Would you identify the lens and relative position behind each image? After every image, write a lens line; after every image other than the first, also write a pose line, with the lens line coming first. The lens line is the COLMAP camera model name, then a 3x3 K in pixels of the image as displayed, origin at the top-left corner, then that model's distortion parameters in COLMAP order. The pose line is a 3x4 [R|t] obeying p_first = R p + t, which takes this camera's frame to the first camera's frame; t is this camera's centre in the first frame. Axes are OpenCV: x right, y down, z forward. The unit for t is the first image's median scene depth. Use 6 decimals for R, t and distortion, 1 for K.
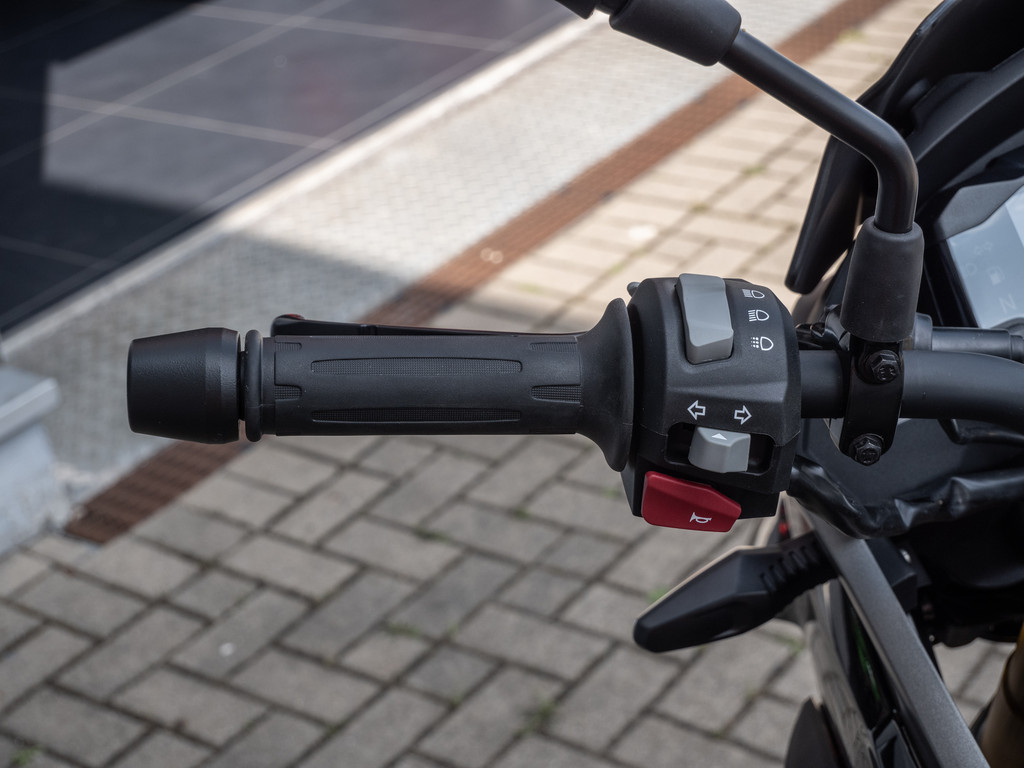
lens RADIAL K [[1971.9, 0, 512.0], [0, 1971.9, 384.0], [0, 0, 1]] dist [0.019707, 0.341081]
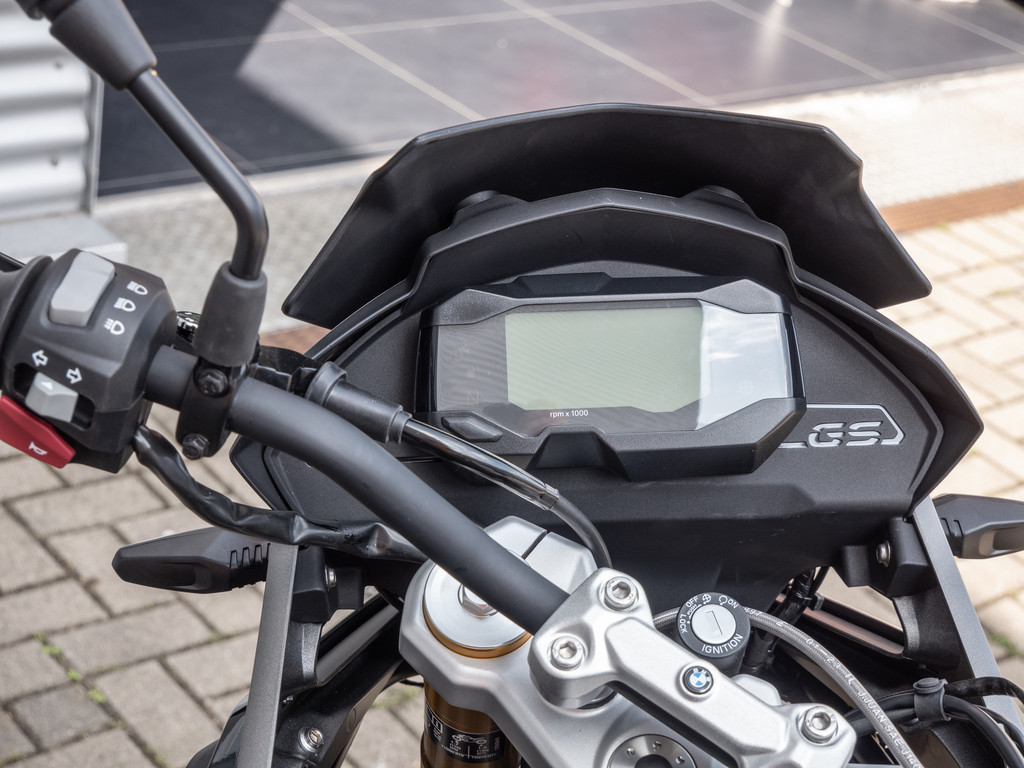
lens RADIAL K [[1971.9, 0, 512.0], [0, 1971.9, 384.0], [0, 0, 1]] dist [0.019707, 0.341081]
pose [[0.929055, 0.352459, -0.112381, 0.126418], [-0.353271, 0.935427, 0.013268, -0.022628], [0.109801, 0.027375, 0.993577, -0.042274]]
